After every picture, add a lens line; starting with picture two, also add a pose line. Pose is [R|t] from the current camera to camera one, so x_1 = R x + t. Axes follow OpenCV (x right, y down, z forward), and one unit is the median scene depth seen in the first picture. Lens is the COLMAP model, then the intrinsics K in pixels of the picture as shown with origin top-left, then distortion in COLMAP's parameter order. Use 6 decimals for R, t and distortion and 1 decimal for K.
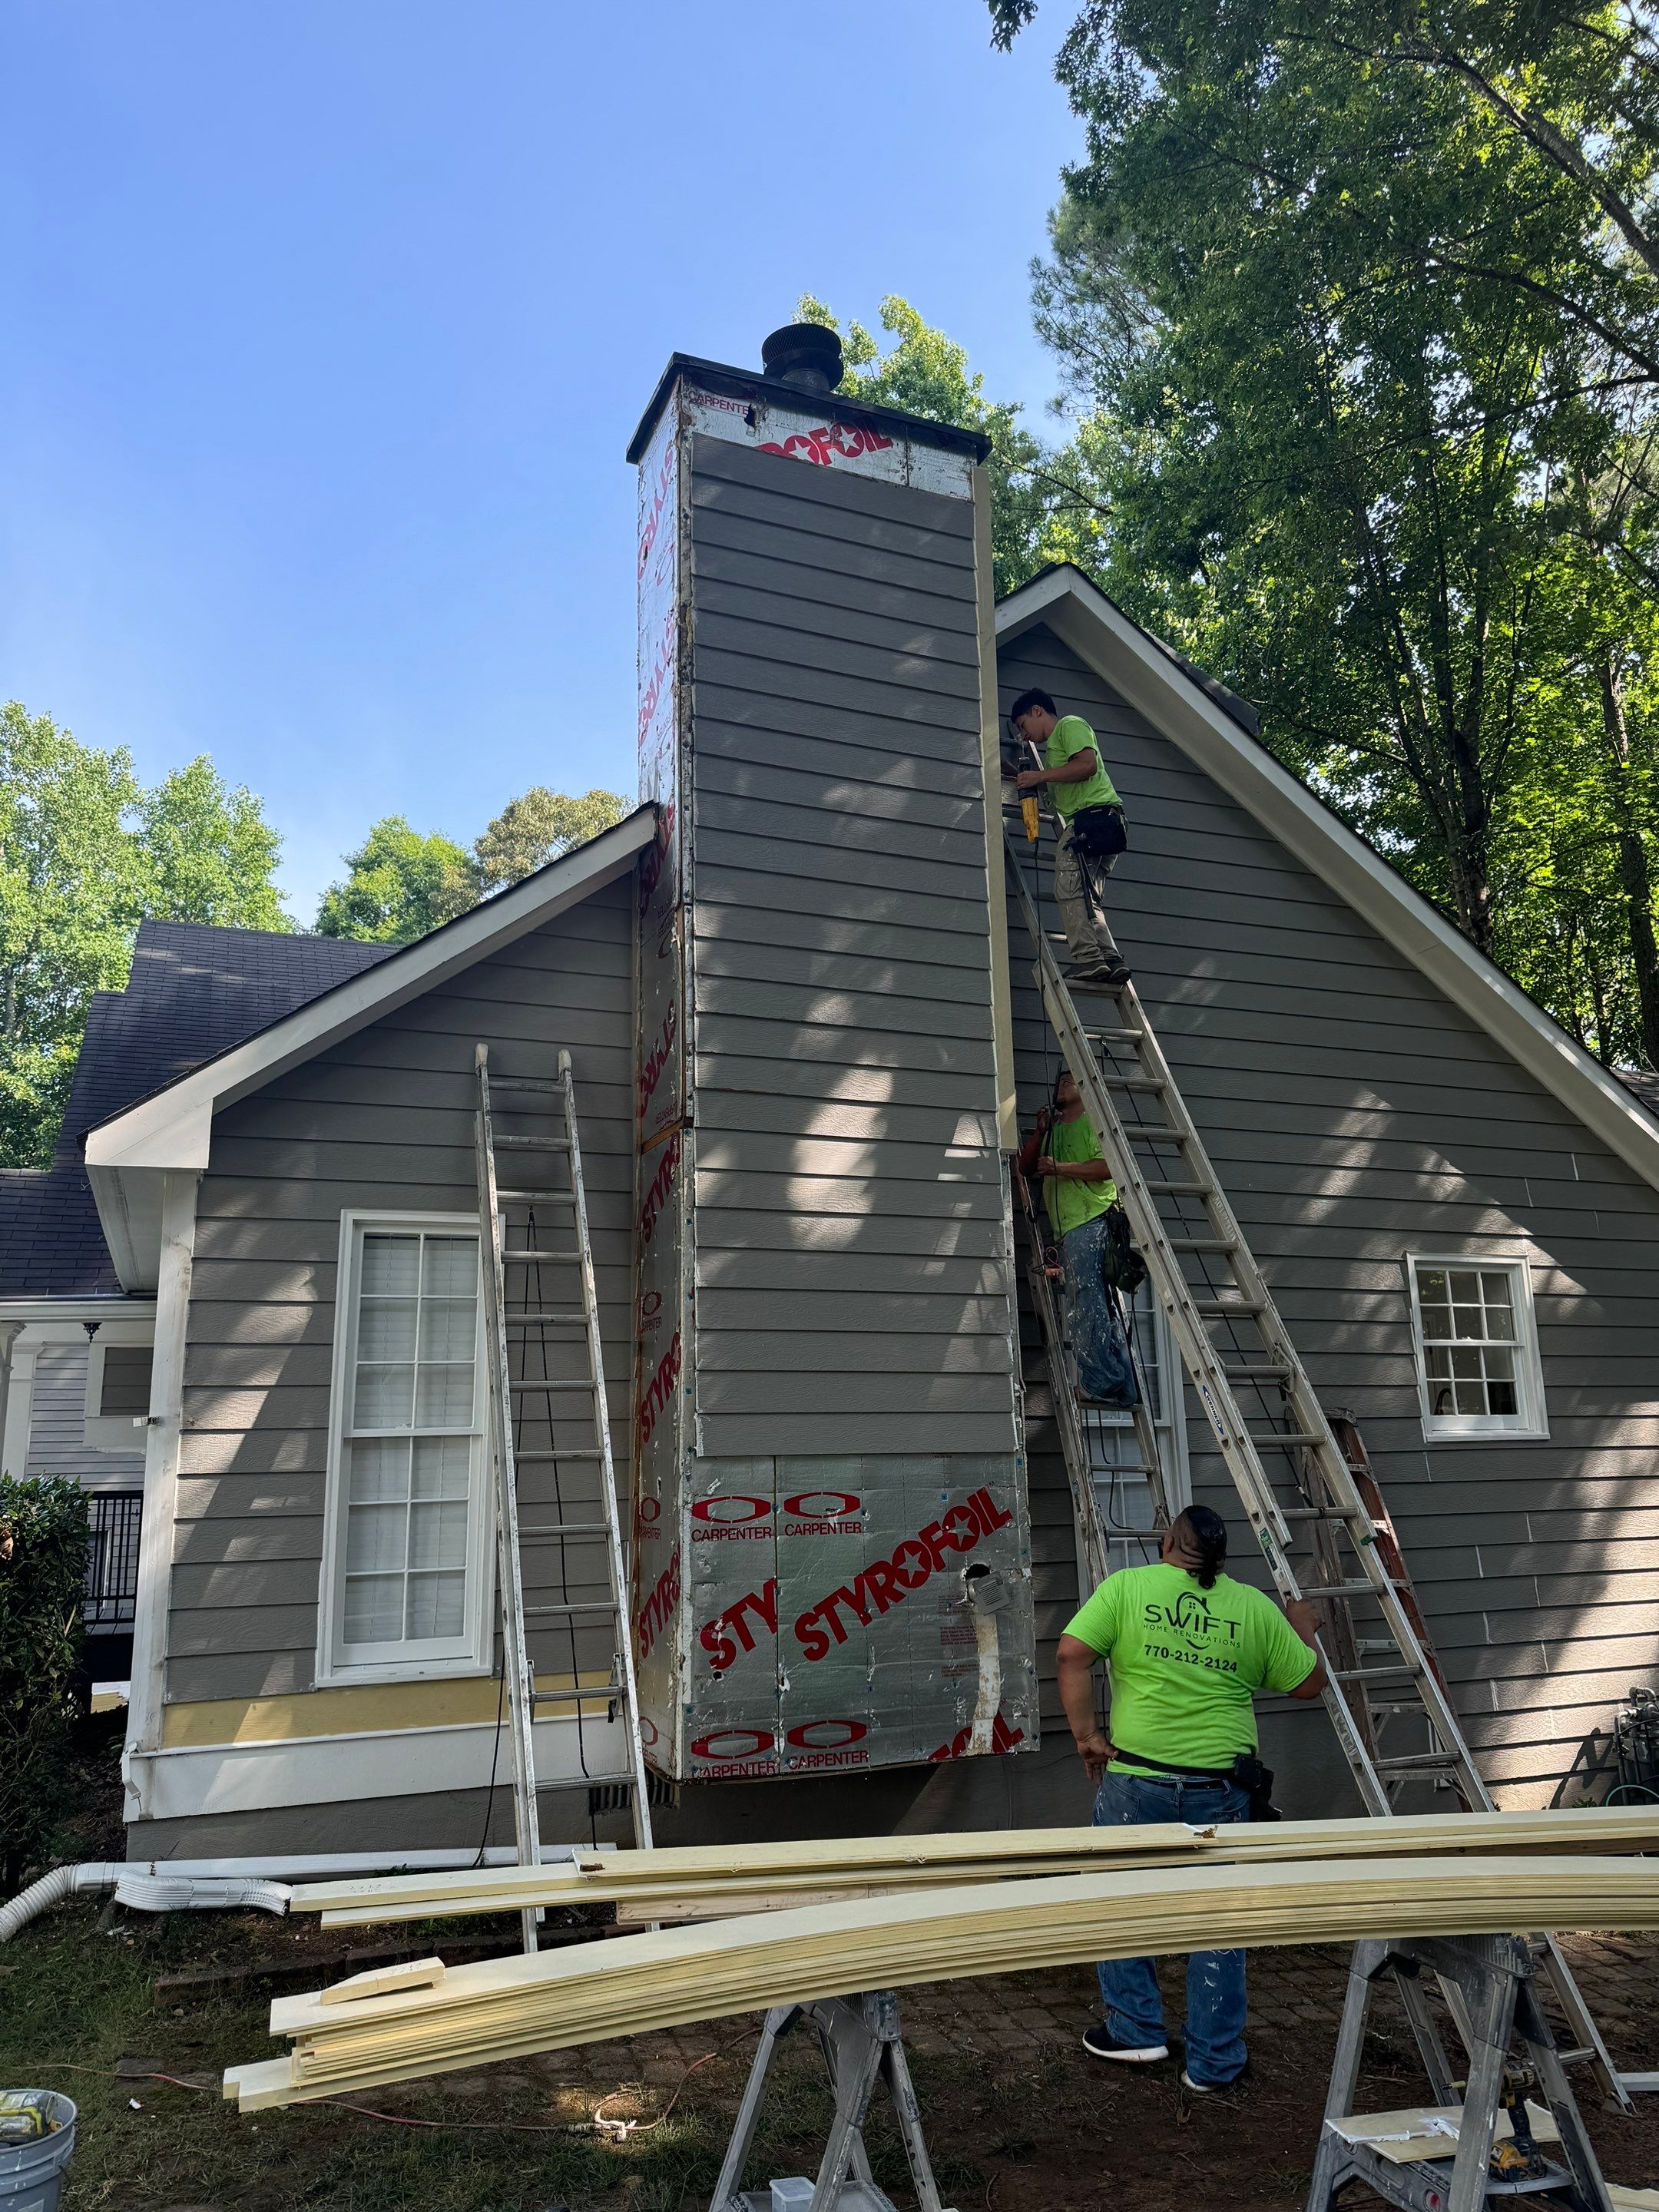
lens RADIAL K [[1541.3, 0, 794.7], [0, 1541.3, 1117.7], [0, 0, 1]] dist [0.035494, -0.040718]
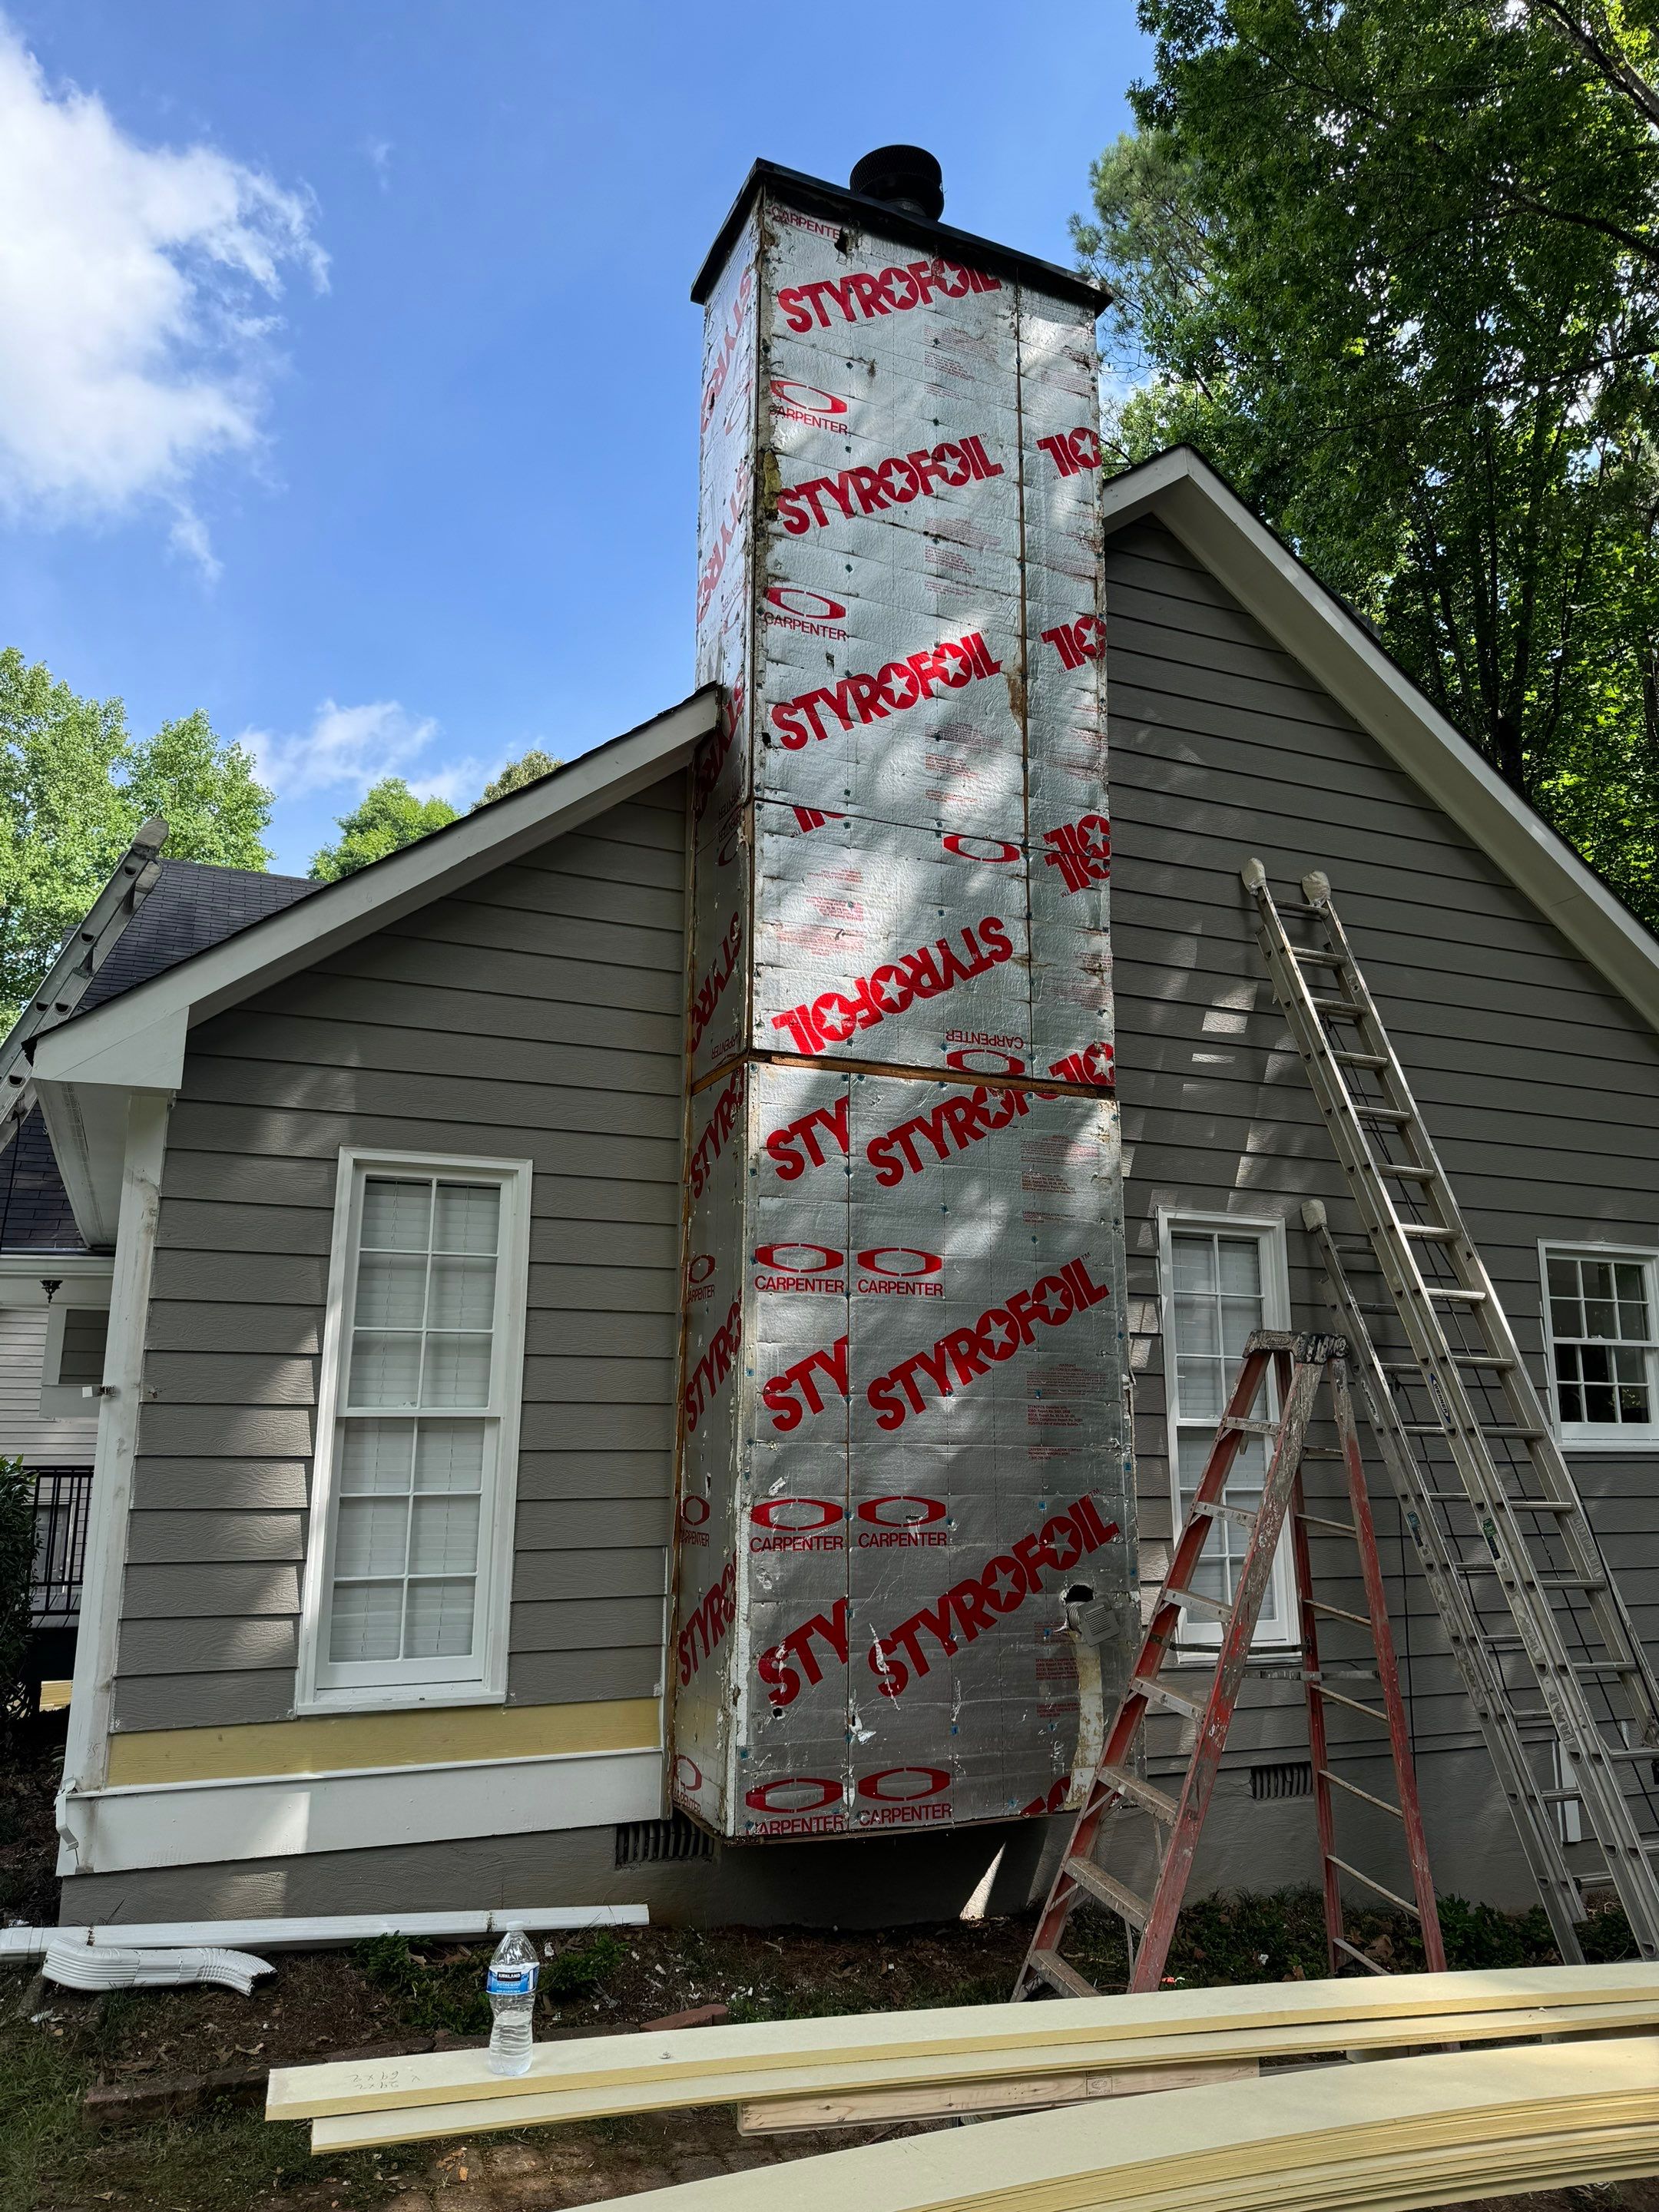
lens RADIAL K [[1541.3, 0, 809.5], [0, 1541.3, 1118.5], [0, 0, 1]] dist [0.035494, -0.040718]
pose [[0.999405, 0.029447, 0.017937, -0.049260], [-0.029609, 0.999522, 0.008872, 0.027022], [-0.017667, -0.009397, 0.999800, 0.142669]]
